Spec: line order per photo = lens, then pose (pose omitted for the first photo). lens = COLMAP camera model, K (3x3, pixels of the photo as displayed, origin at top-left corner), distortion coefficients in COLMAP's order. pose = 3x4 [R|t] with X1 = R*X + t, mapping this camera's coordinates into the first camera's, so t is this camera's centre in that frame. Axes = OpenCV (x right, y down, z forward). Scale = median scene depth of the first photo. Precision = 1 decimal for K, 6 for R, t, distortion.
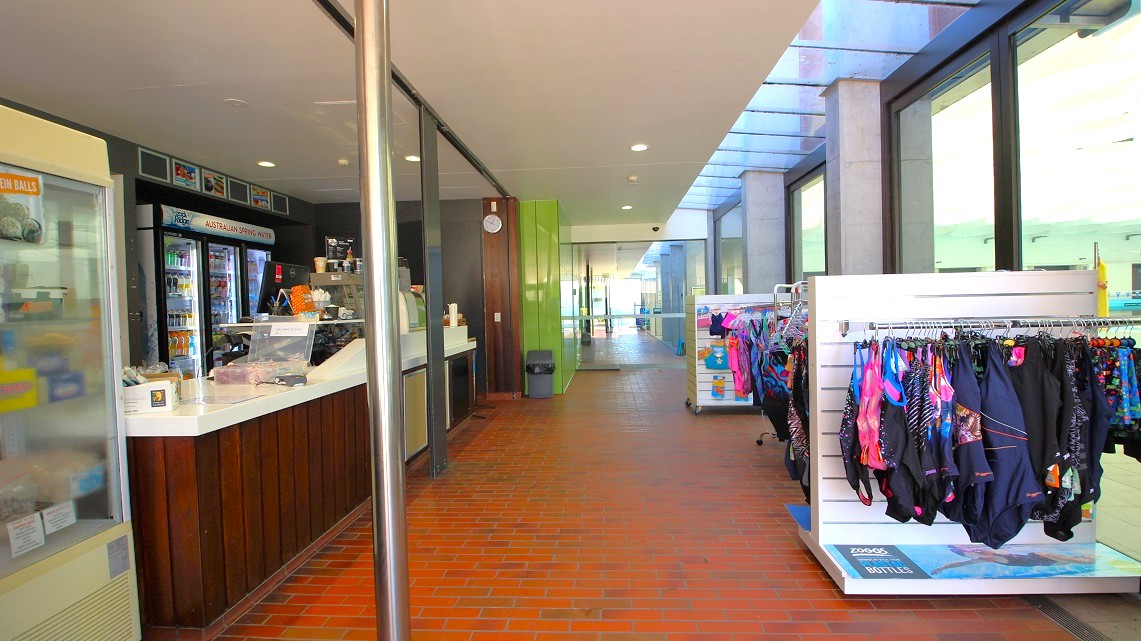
lens RADIAL K [[519.4, 0, 567.5], [0, 519.4, 318.1], [0, 0, 1]] dist [0.000892, -0.000518]
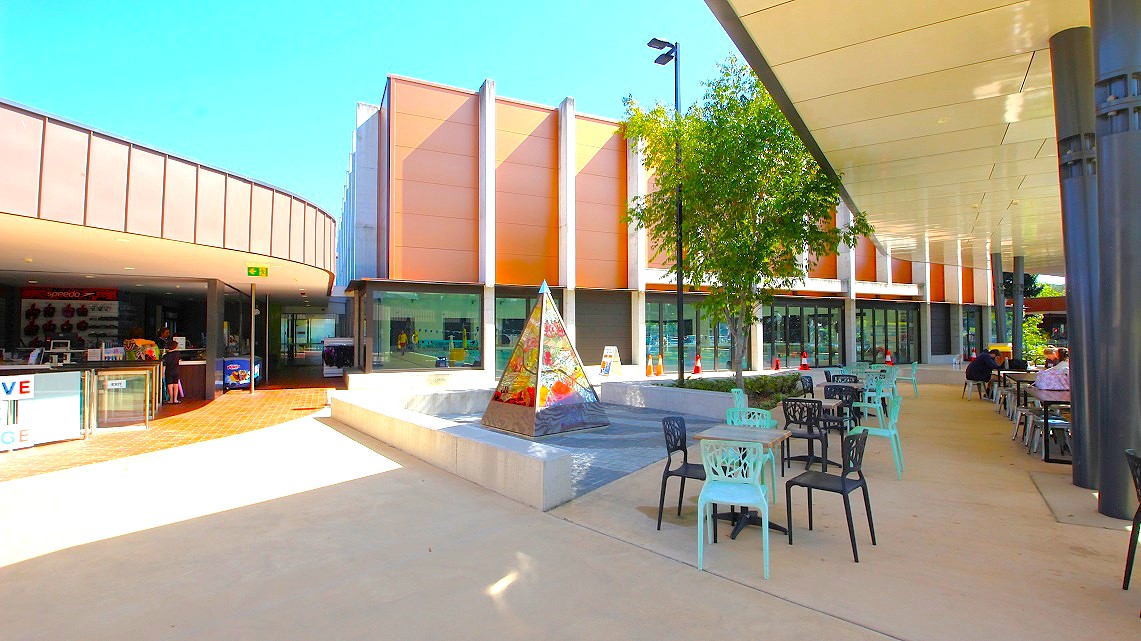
lens RADIAL K [[519.4, 0, 567.5], [0, 519.4, 318.1], [0, 0, 1]] dist [0.000892, -0.000518]
pose [[0.866837, 0.039878, 0.496995, -0.072233], [-0.011220, 0.998104, -0.060517, 0.013722], [-0.498466, 0.046882, 0.865641, -2.332098]]
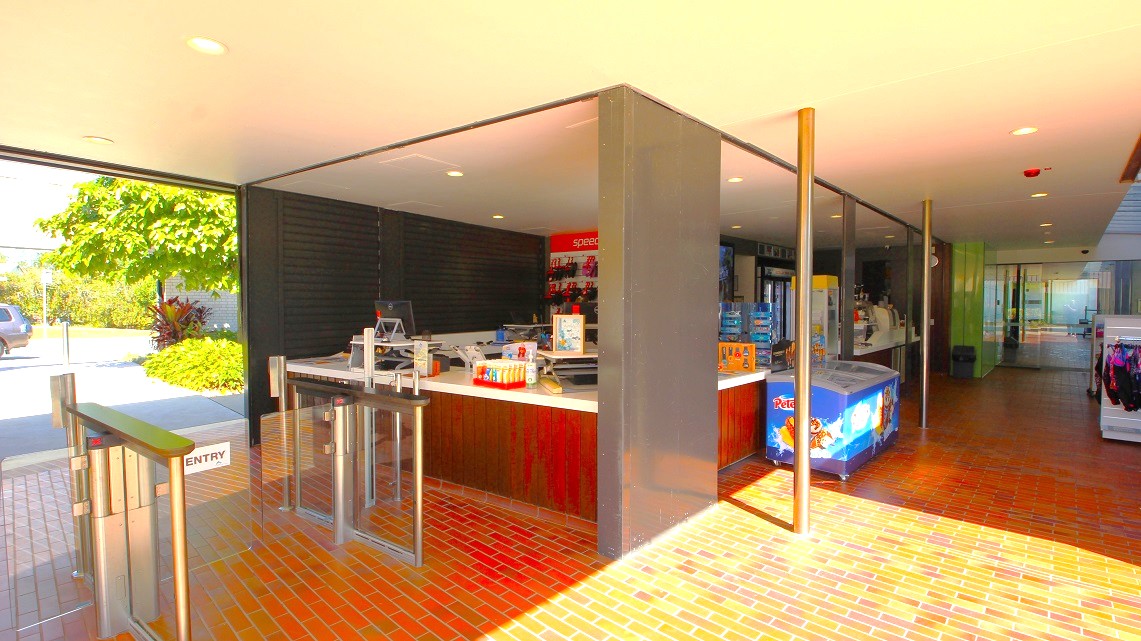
lens RADIAL K [[533.8, 0, 570.5], [0, 533.8, 320.5], [0, 0, 1]] dist [-0.031604, -0.000518]
pose [[0.775457, 0.047569, -0.629605, 0.013560], [-0.033431, 0.998853, 0.034292, -0.022483], [0.630514, -0.005543, 0.776158, -0.829396]]
